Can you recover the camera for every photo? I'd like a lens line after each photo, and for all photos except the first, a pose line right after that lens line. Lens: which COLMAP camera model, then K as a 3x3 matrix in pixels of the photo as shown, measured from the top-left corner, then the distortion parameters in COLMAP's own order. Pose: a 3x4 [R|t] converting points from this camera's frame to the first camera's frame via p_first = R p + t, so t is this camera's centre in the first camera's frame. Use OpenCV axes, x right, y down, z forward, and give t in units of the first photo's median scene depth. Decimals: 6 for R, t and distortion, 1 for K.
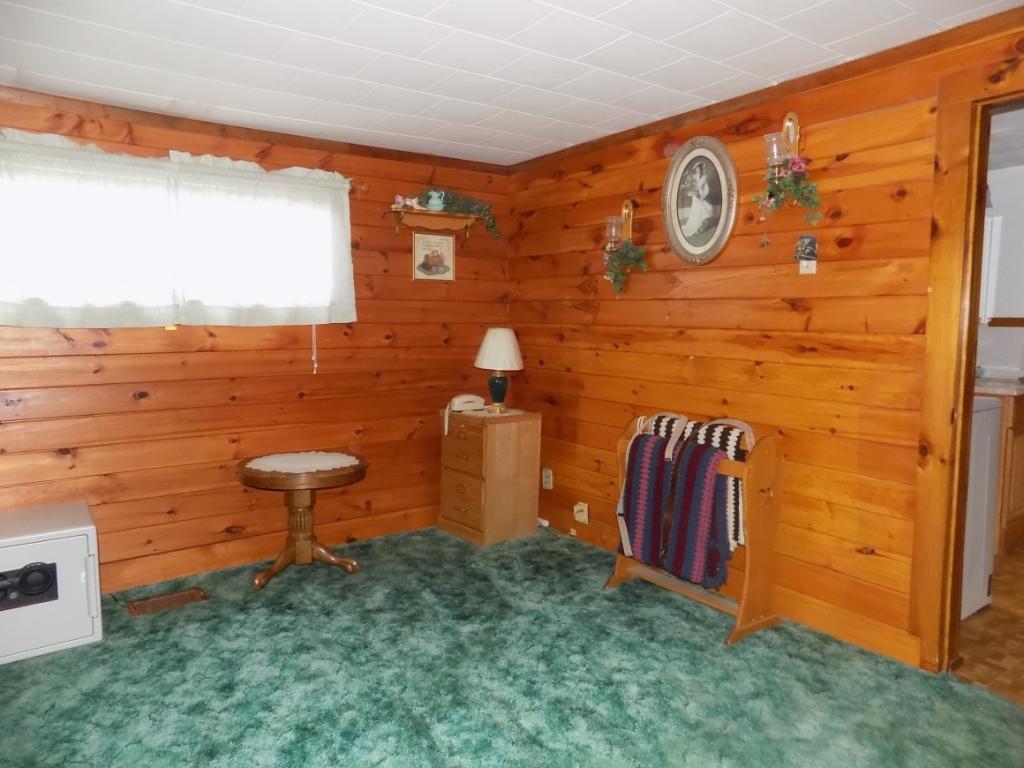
lens RADIAL K [[689.0, 0, 512.6], [0, 689.0, 381.2], [0, 0, 1]] dist [-0.079235, 0.073240]
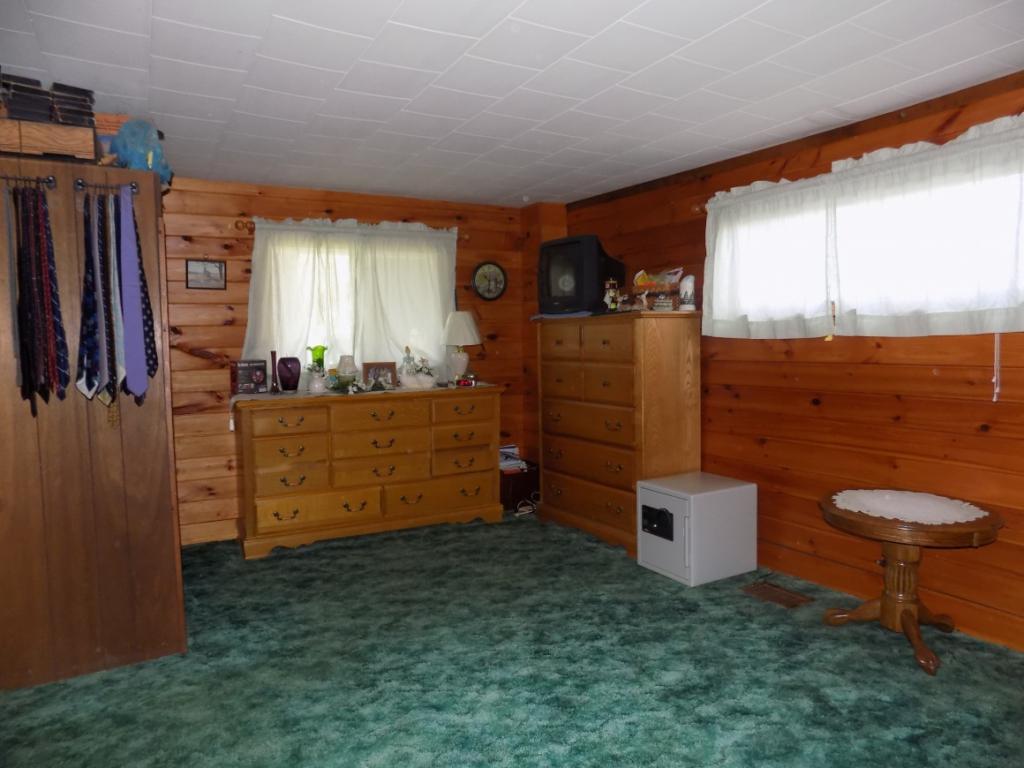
lens RADIAL K [[689.0, 0, 512.6], [0, 689.0, 381.2], [0, 0, 1]] dist [-0.079235, 0.073240]
pose [[-0.118485, 0.066582, -0.990721, 0.599786], [-0.063041, 0.995232, 0.074425, -0.065868], [0.990953, 0.071274, -0.113723, 0.706785]]
